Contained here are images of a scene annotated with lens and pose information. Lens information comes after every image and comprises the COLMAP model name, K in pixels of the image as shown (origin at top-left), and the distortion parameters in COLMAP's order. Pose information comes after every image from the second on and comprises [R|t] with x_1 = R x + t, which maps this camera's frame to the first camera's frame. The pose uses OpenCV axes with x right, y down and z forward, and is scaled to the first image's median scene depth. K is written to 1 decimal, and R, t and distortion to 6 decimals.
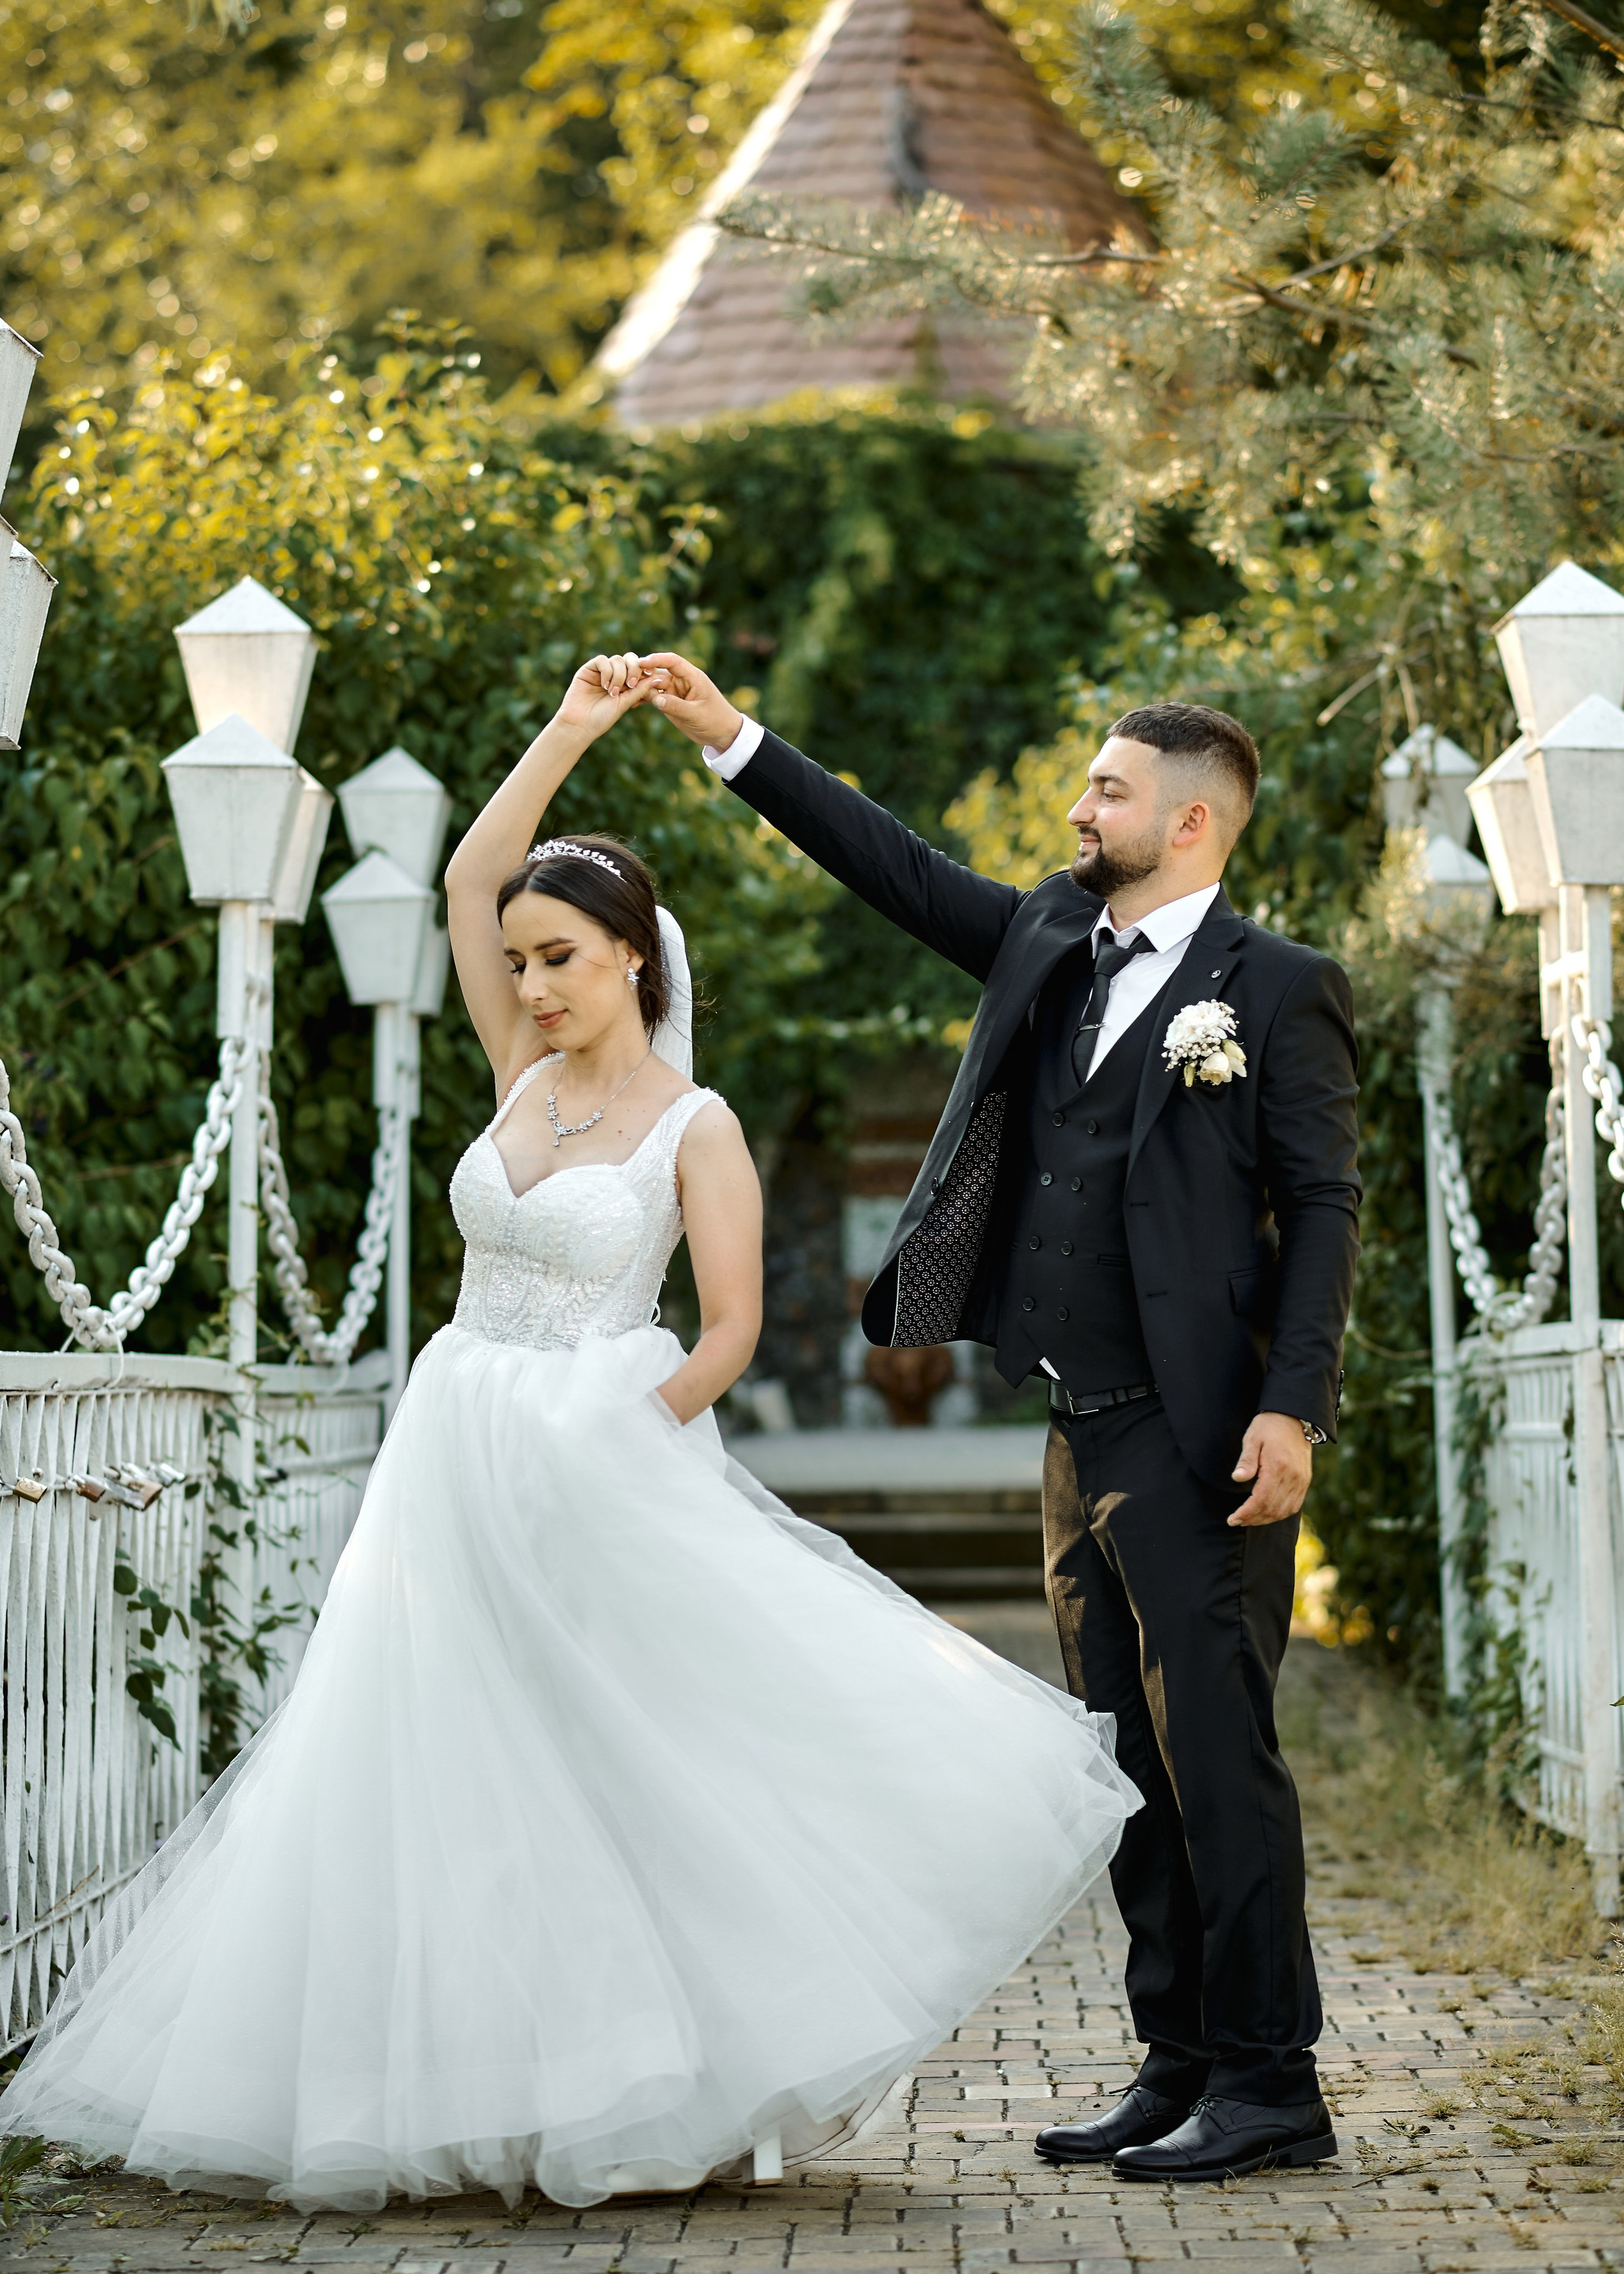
lens RADIAL K [[6120.8, 0, 810.8], [0, 6120.8, 1227.2], [0, 0, 1]] dist [0.051205, 0.231936]
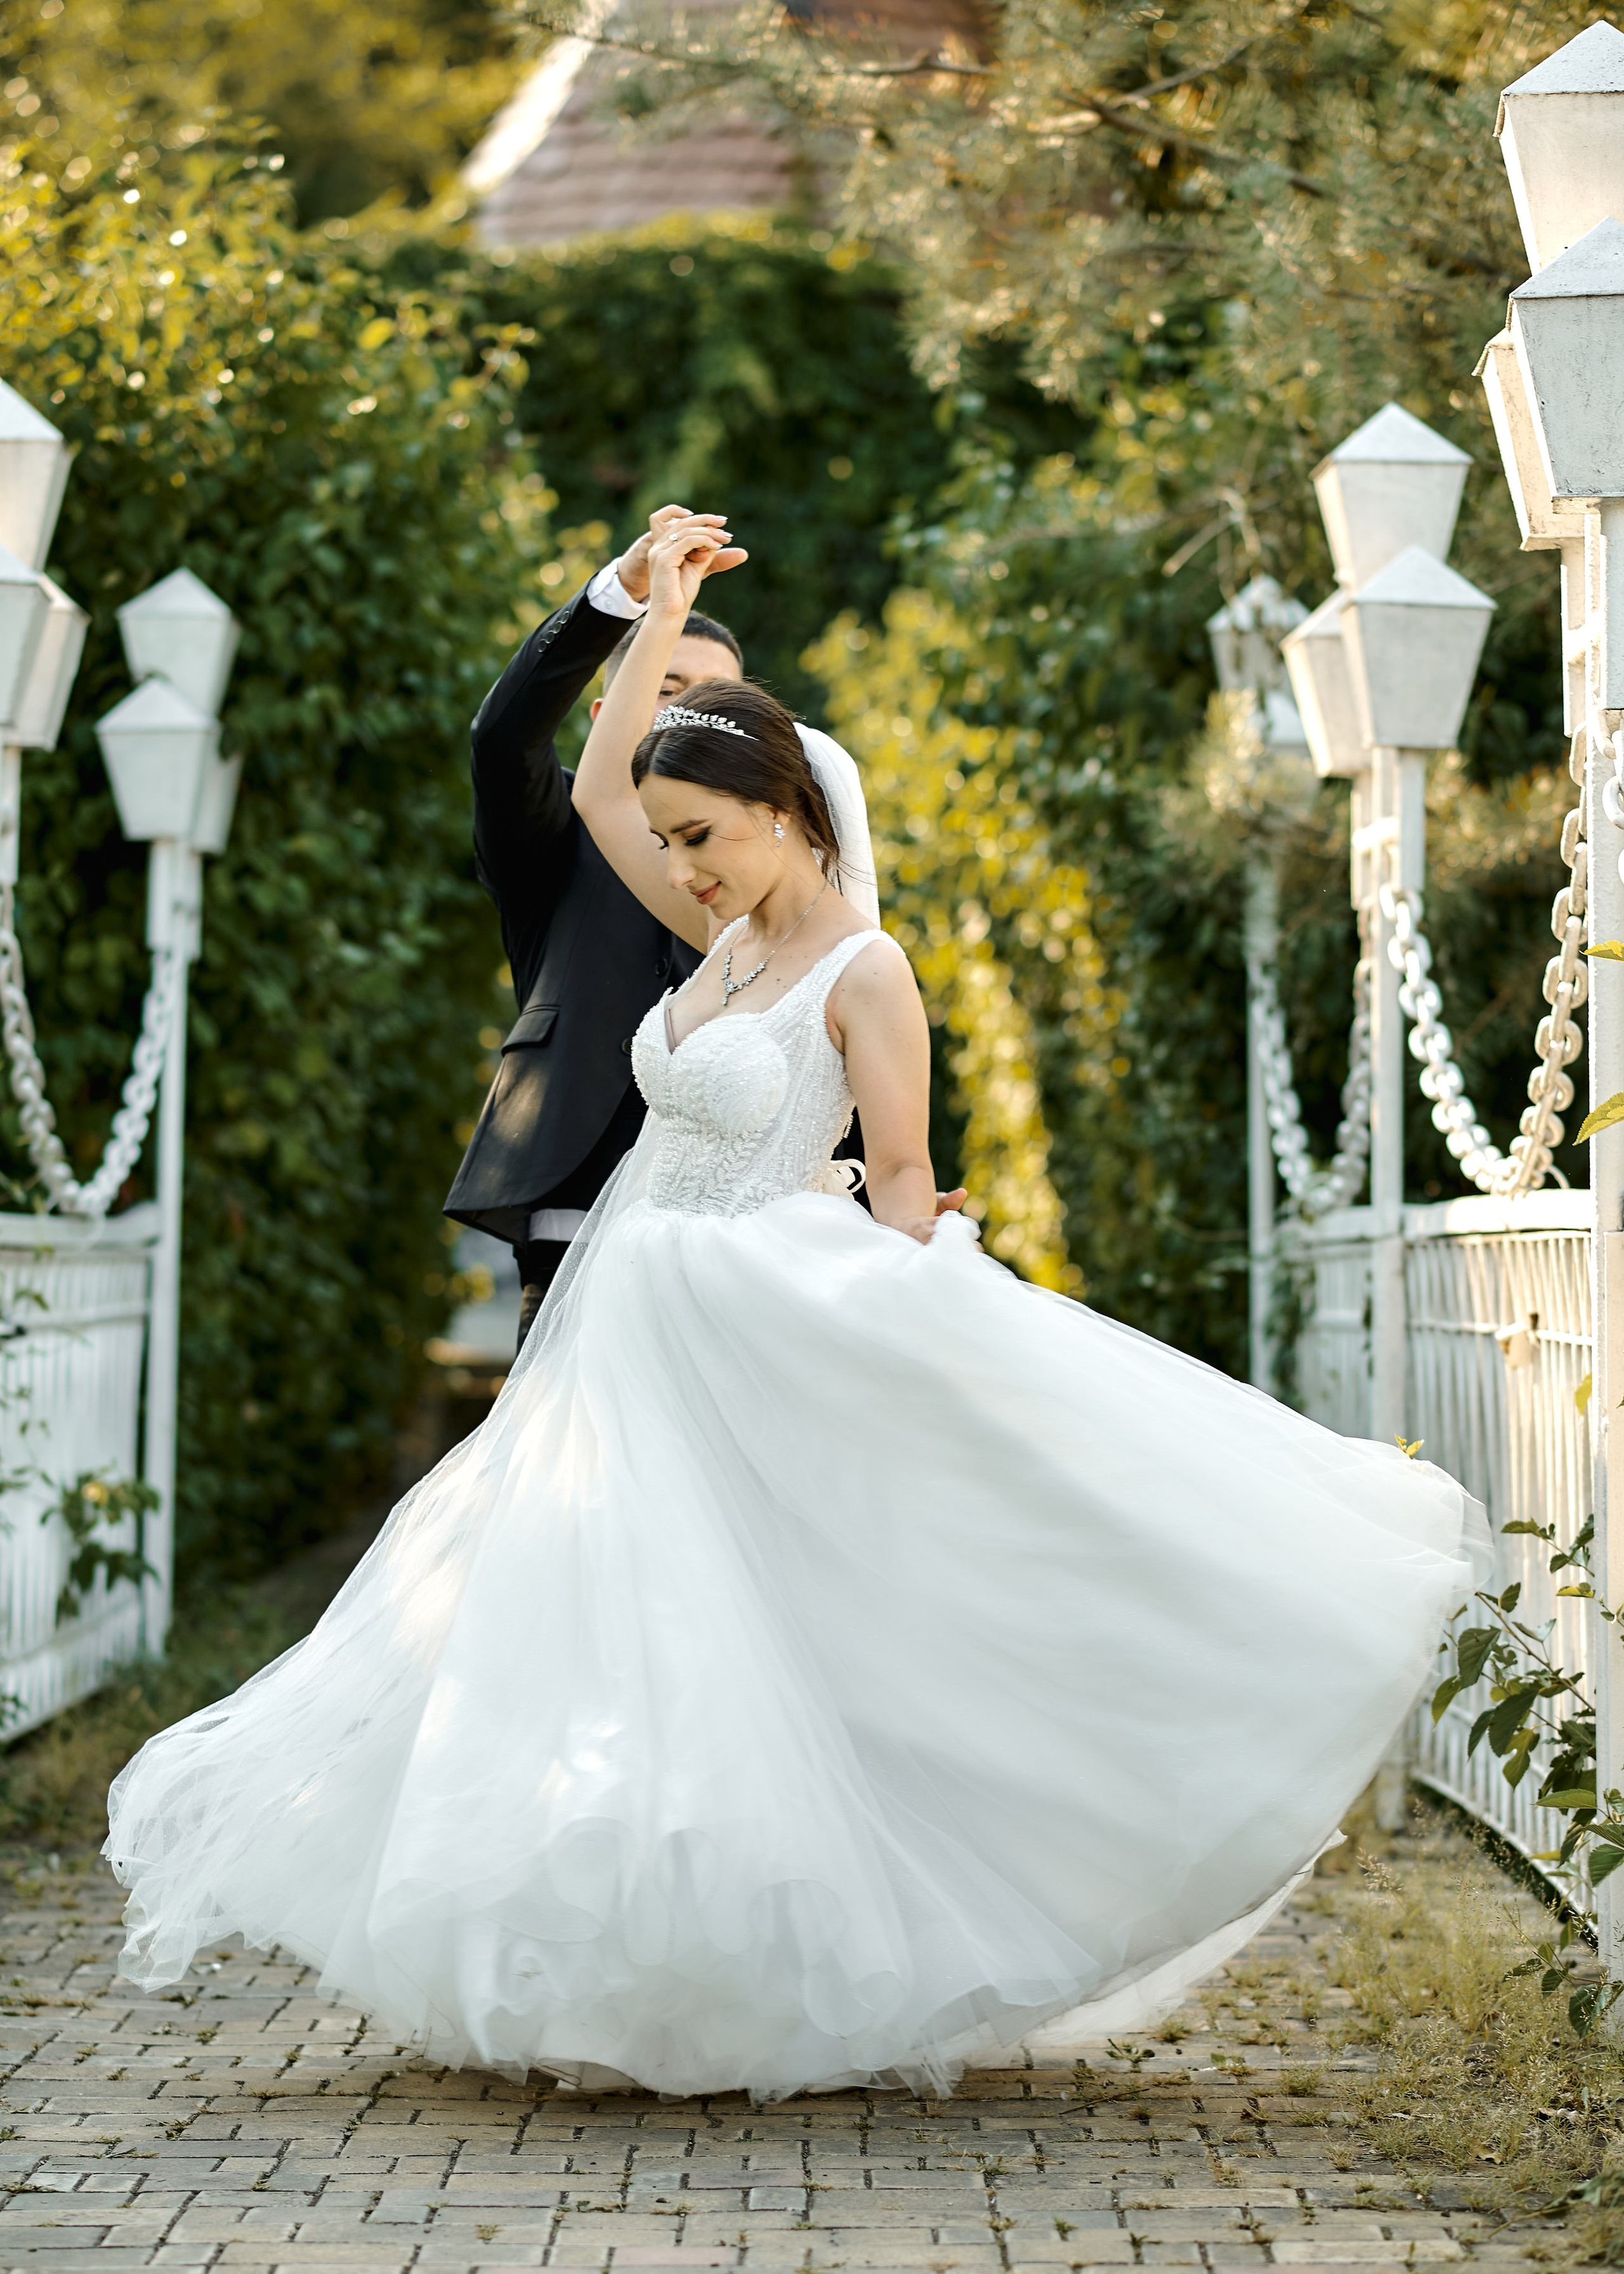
lens RADIAL K [[6303.9, 0, 806.6], [0, 6303.9, 1287.1], [0, 0, 1]] dist [0.077414, -0.330267]
pose [[0.999486, 0.026169, 0.018524, 0.015556], [-0.026739, 0.999154, 0.031238, -0.000242], [-0.017691, -0.031717, 0.999340, 0.017250]]
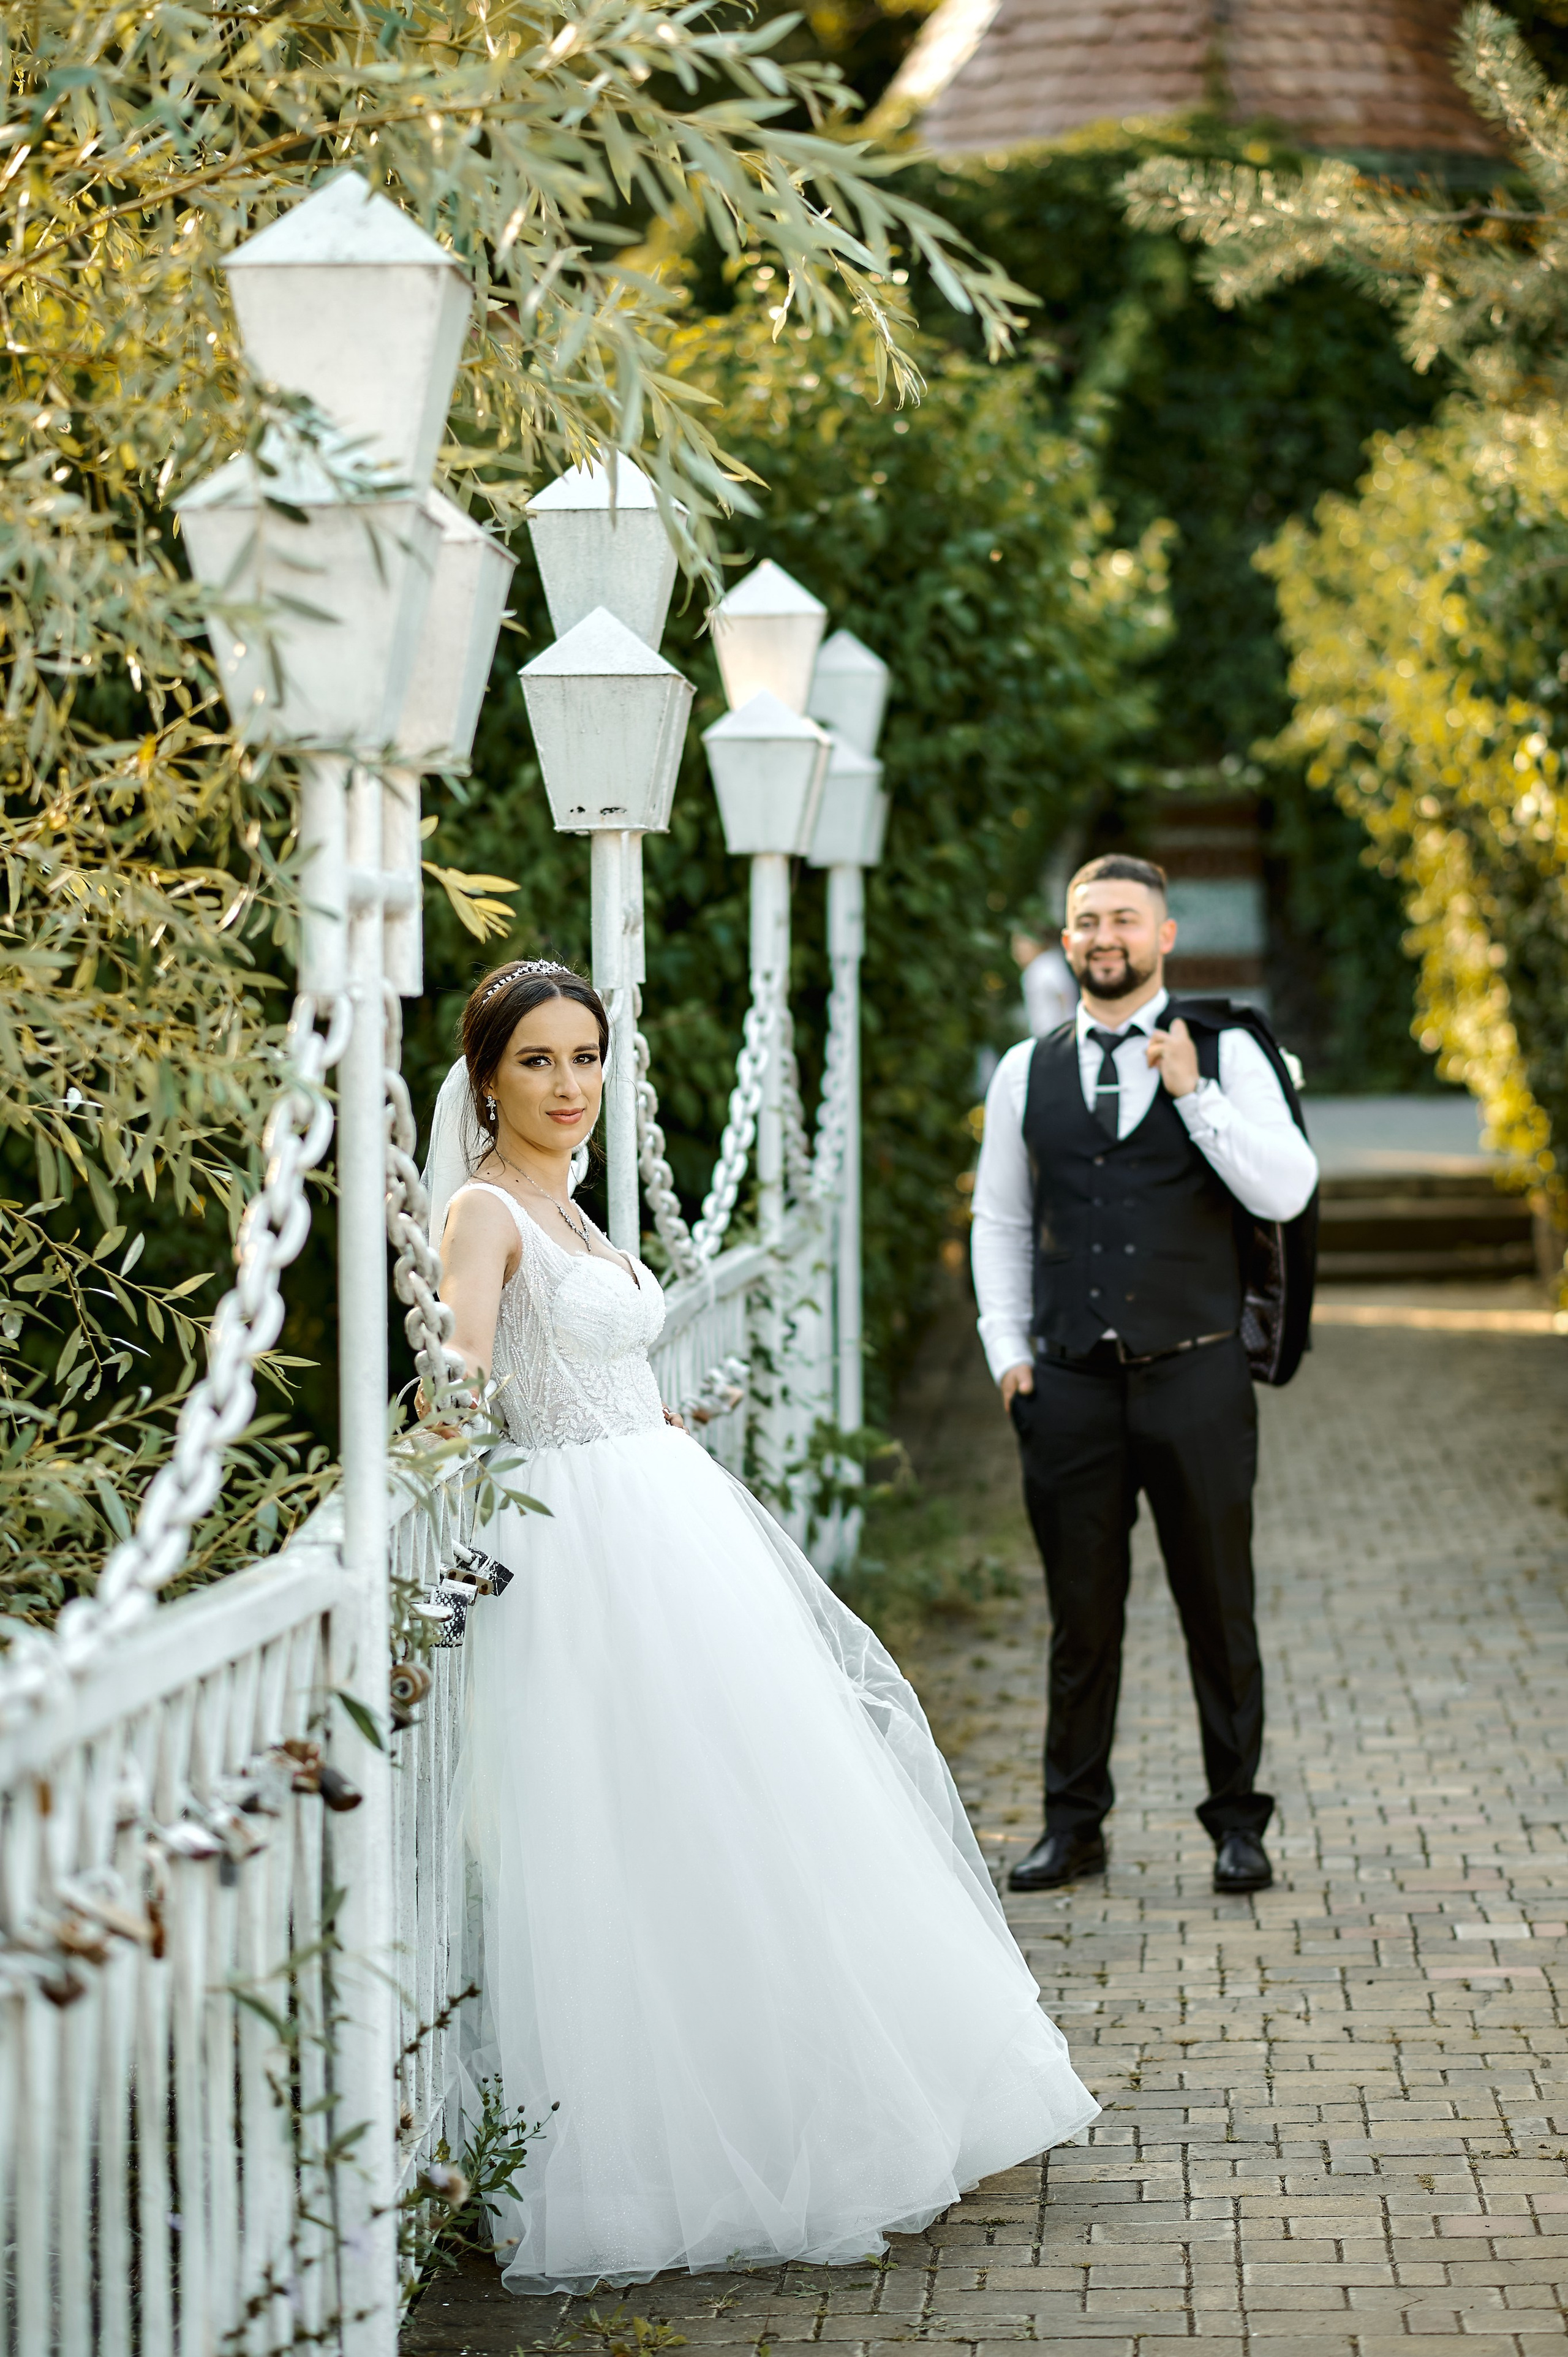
lens RADIAL K [[5896.8, 0, 784.0], [0, 5896.8, 1178.5], [0, 0, 1]] dist [0.060451, 0.240089]
pose [[0.999032, -0.007628, -0.043331, -0.035636], [0.010388, 0.997907, 0.063820, -0.052509], [0.042754, -0.064208, 0.997020, -0.096635]]
